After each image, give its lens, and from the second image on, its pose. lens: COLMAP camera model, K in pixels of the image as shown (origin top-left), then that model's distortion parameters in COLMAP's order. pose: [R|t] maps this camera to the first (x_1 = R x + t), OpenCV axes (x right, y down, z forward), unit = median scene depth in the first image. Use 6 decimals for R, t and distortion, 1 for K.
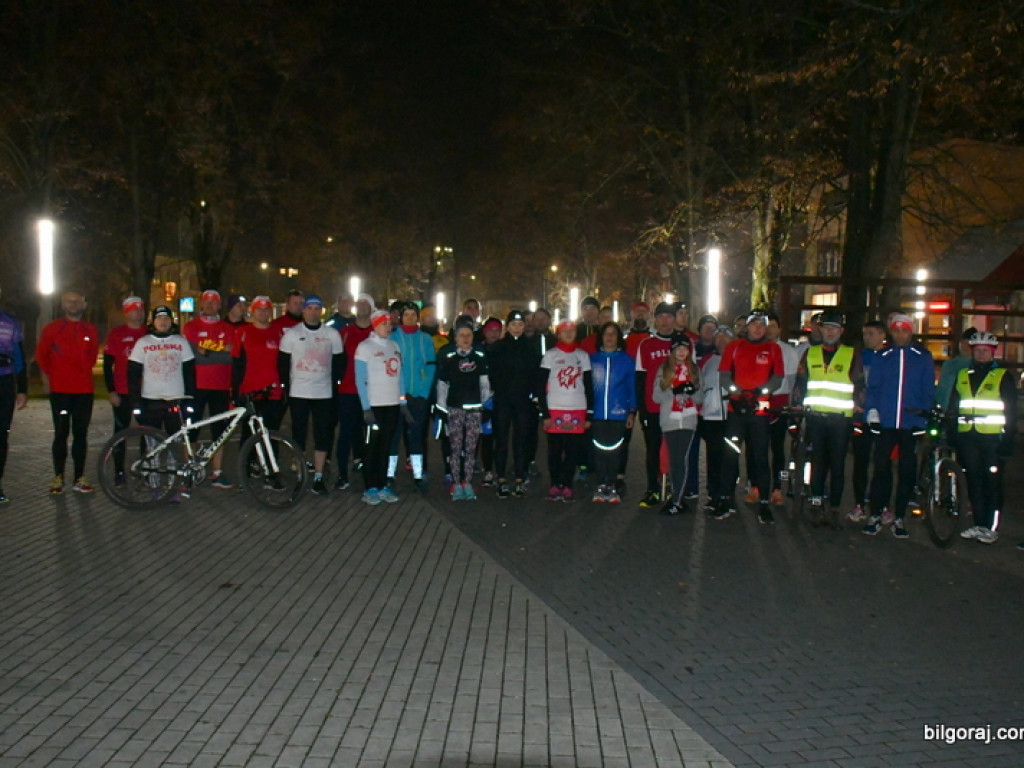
lens RADIAL K [[1023.5, 0, 526.9], [0, 1023.5, 388.8], [0, 0, 1]] dist [-0.015878, 0.000000]
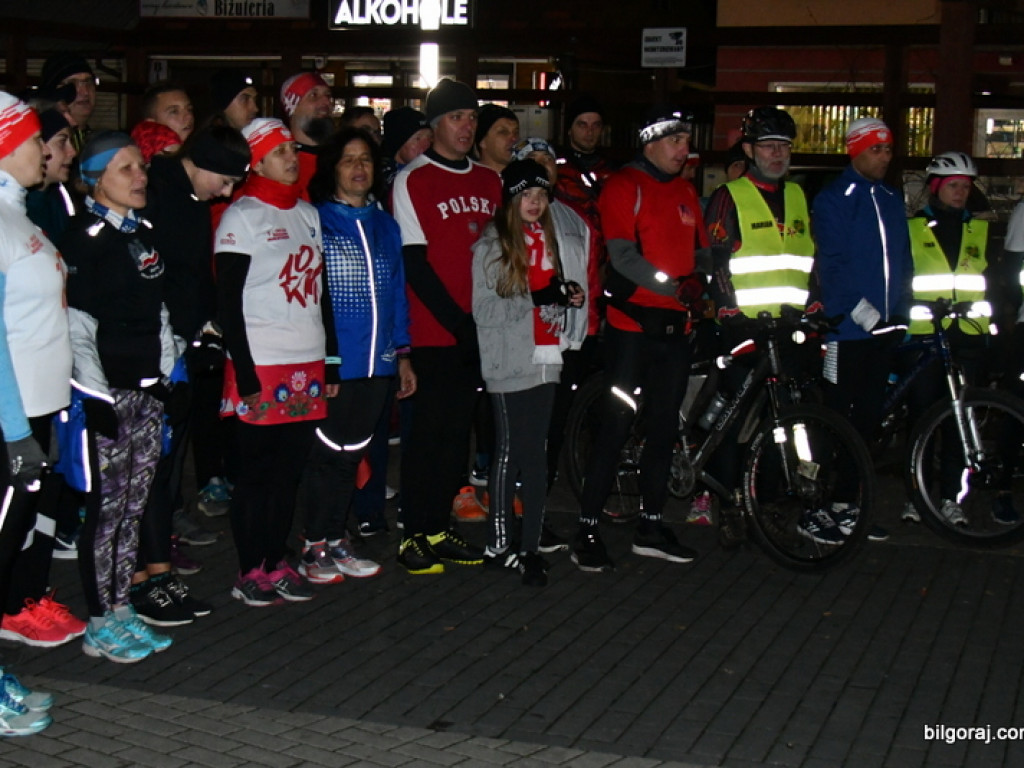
lens RADIAL K [[1955.9, 0, 507.8], [0, 1955.9, 385.5], [0, 0, 1]] dist [-0.041132, 0.000000]
pose [[0.575140, -0.107446, 0.810968, -0.513751], [0.034348, 0.993635, 0.107288, -0.046686], [-0.817333, -0.033850, 0.575170, 0.527753]]
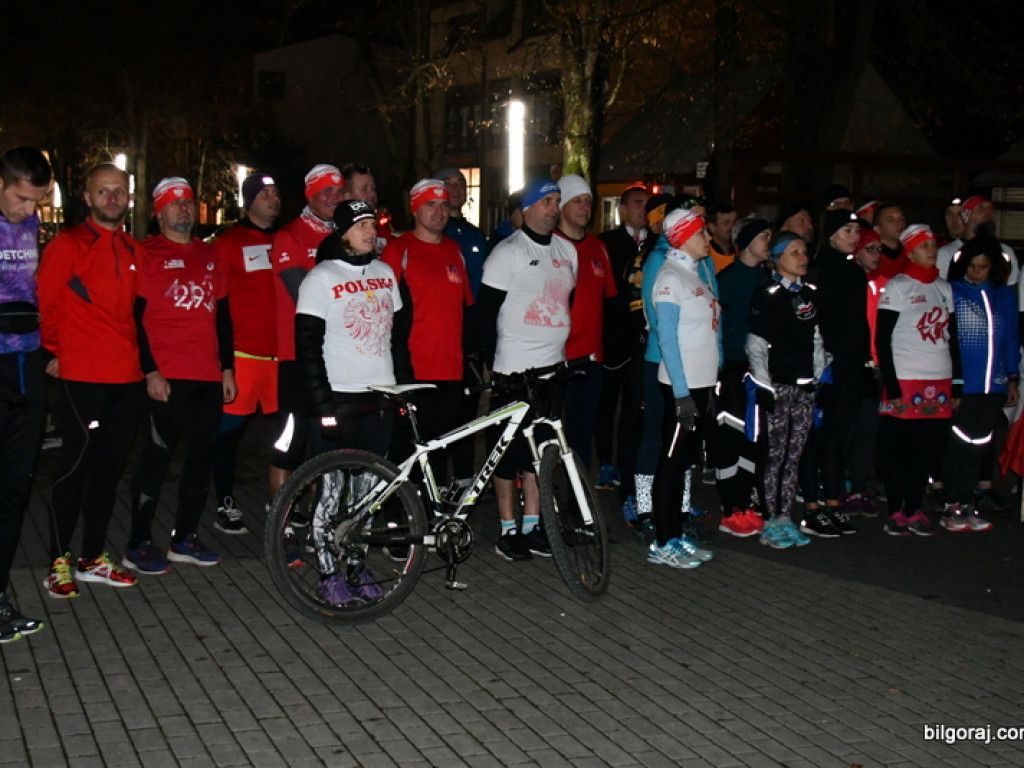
lens RADIAL K [[1623.7, 0, 569.5], [0, 1623.7, 386.7], [0, 0, 1]] dist [0.051703, 0.000000]
pose [[0.920338, -0.037589, 0.389313, -0.525613], [0.020858, 0.998672, 0.047114, -0.024641], [-0.390567, -0.035241, 0.919900, 0.220873]]
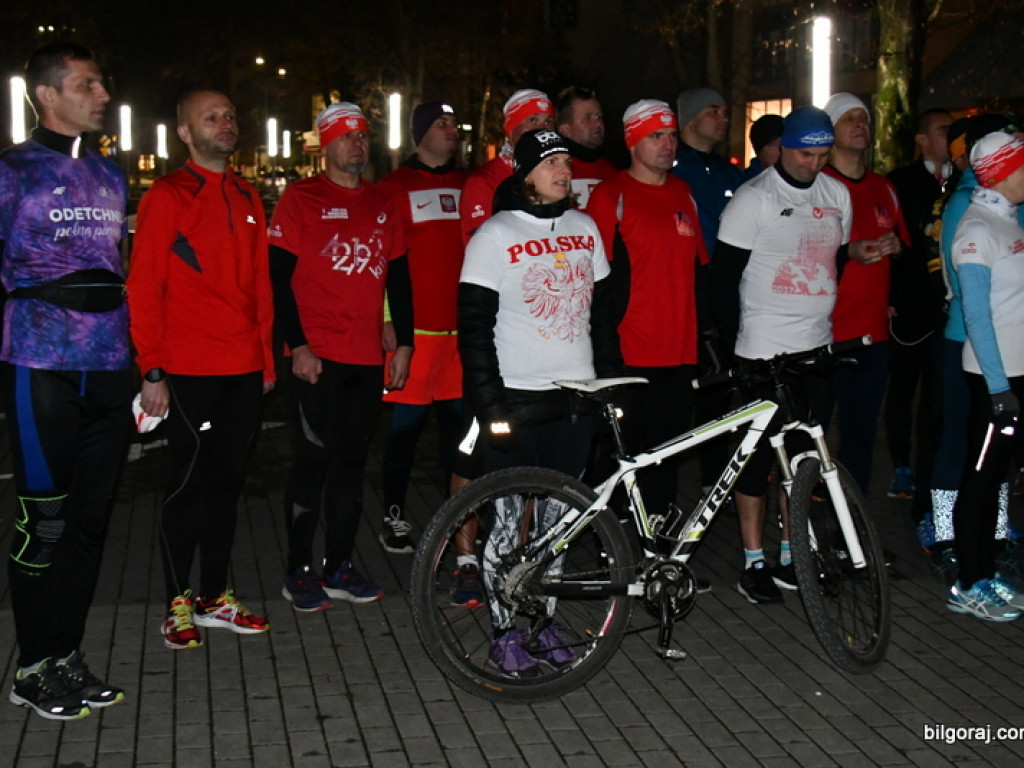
lens RADIAL K [[1726.6, 0, 519.4], [0, 1726.6, 397.0], [0, 0, 1]] dist [-0.034109, 0.000000]
pose [[0.982040, -0.042846, 0.183745, -0.443906], [0.028959, 0.996563, 0.077608, -0.031878], [-0.186439, -0.070894, 0.979905, 0.362434]]
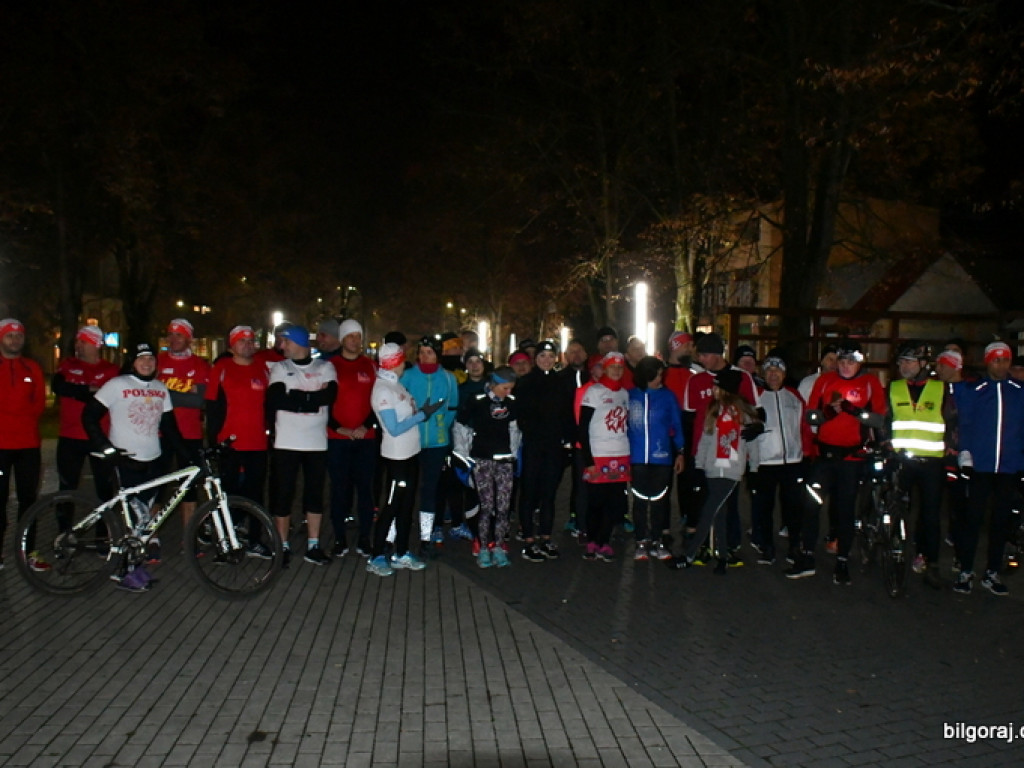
lens RADIAL K [[921.2, 0, 518.2], [0, 921.2, 403.1], [0, 0, 1]] dist [-0.015427, -0.027645]
pose [[0.994701, -0.013412, 0.101928, -0.117809], [0.014542, 0.999841, -0.010354, -0.017683], [-0.101773, 0.011781, 0.994738, 0.235277]]
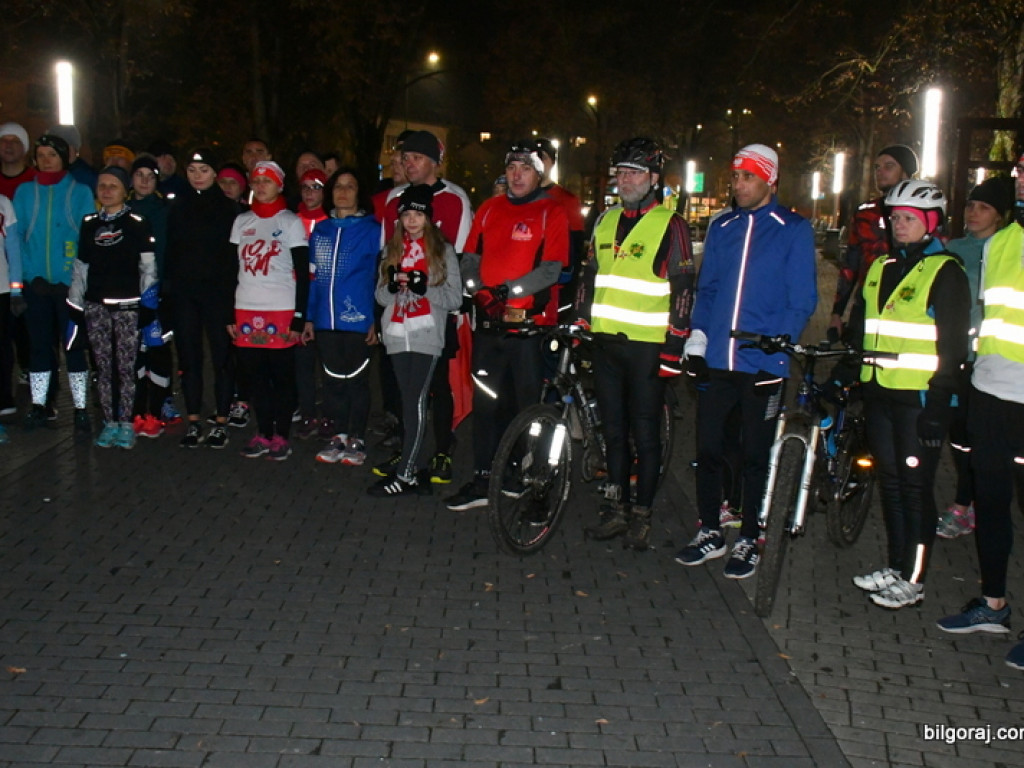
lens RADIAL K [[1158.7, 0, 512.0], [0, 1158.7, 388.6], [0, 0, 1]] dist [0.006430, 0.000000]
pose [[0.961579, 0.051371, -0.269679, 0.379628], [-0.024922, 0.994615, 0.100603, -0.007097], [0.273395, -0.090017, 0.957681, 0.372553]]
